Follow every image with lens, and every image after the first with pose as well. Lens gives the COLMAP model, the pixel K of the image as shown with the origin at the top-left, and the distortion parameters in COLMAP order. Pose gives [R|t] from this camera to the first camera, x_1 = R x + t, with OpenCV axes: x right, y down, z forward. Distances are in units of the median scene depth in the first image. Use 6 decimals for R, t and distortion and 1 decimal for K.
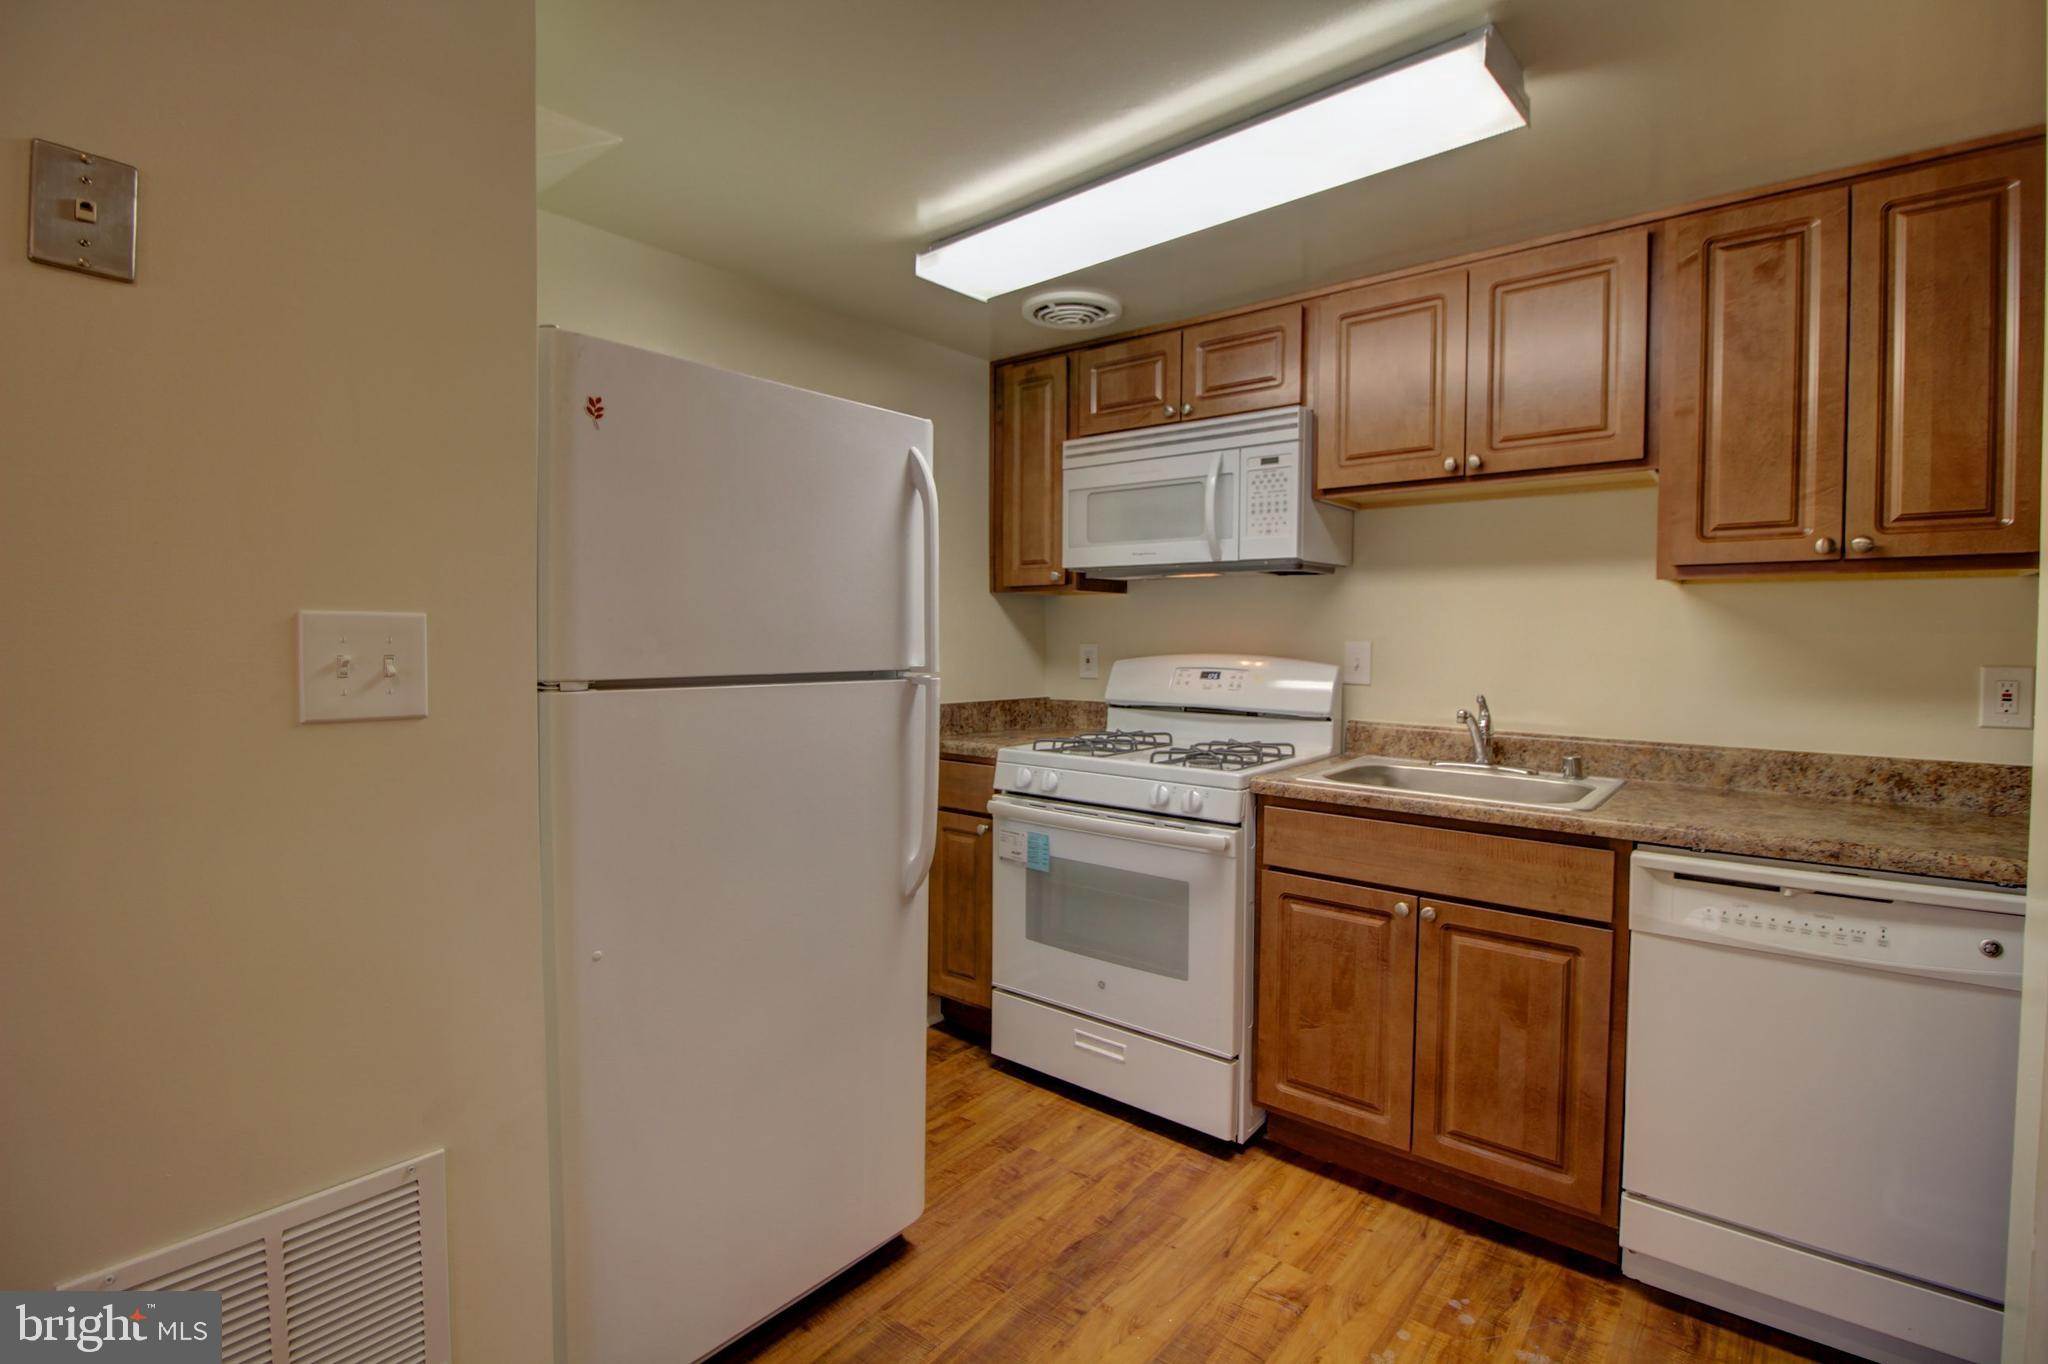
lens RADIAL K [[945.4, 0, 1009.4], [0, 945.4, 671.2], [0, 0, 1]] dist [-0.007710, -0.006012]
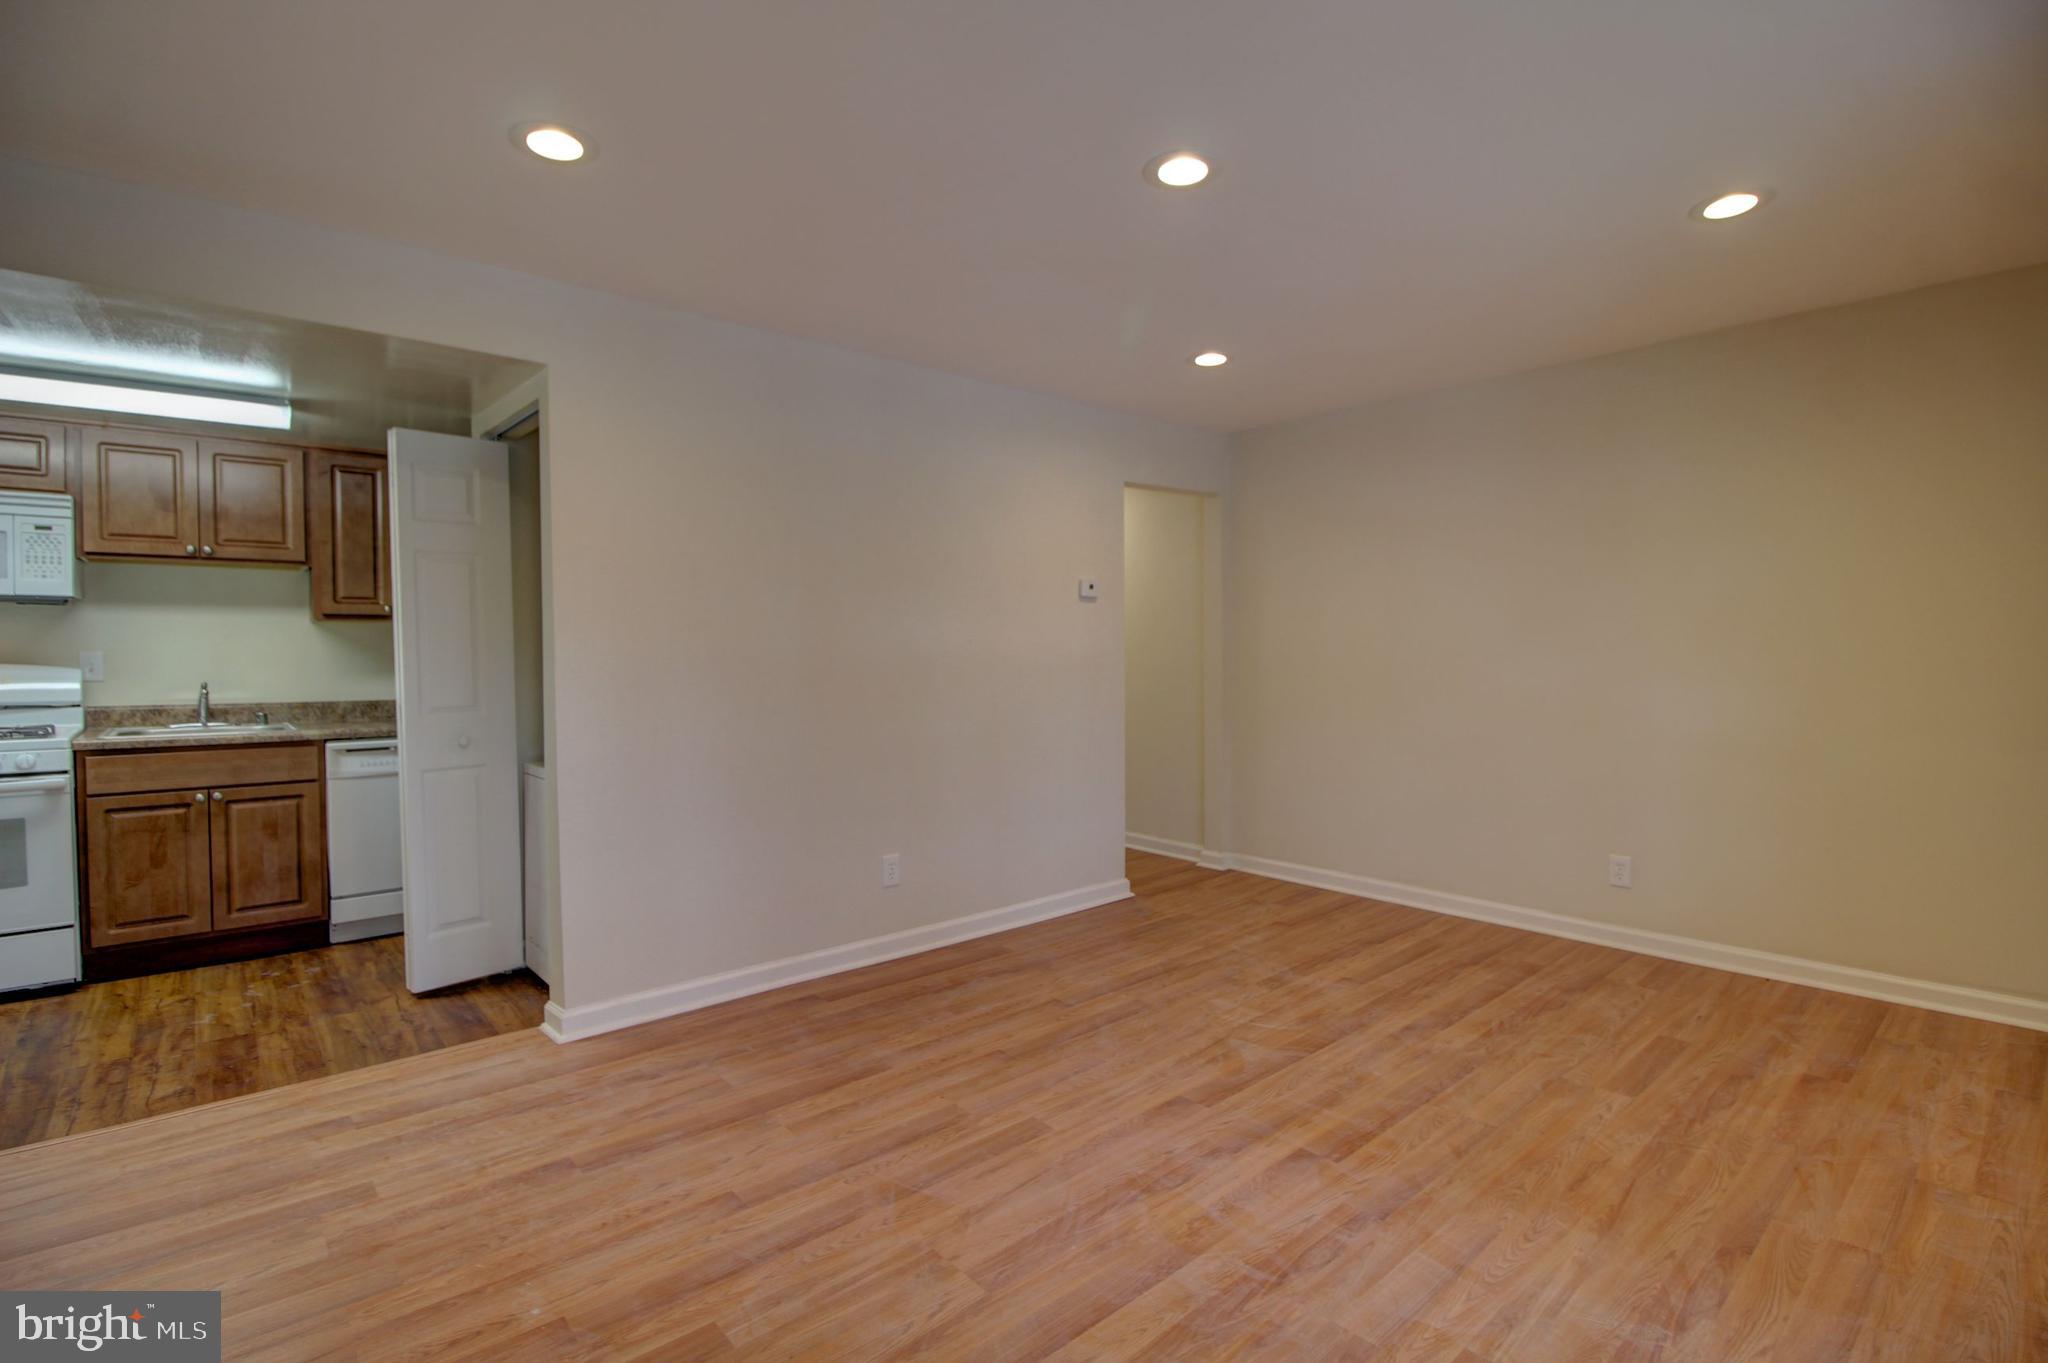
lens RADIAL K [[945.4, 0, 1026.1], [0, 945.4, 671.3], [0, 0, 1]] dist [-0.007710, -0.006012]
pose [[0.145463, -0.031676, 0.988857, -1.053733], [0.039240, 0.998886, 0.026225, 0.021580], [-0.988585, 0.034988, 0.146544, -0.791743]]
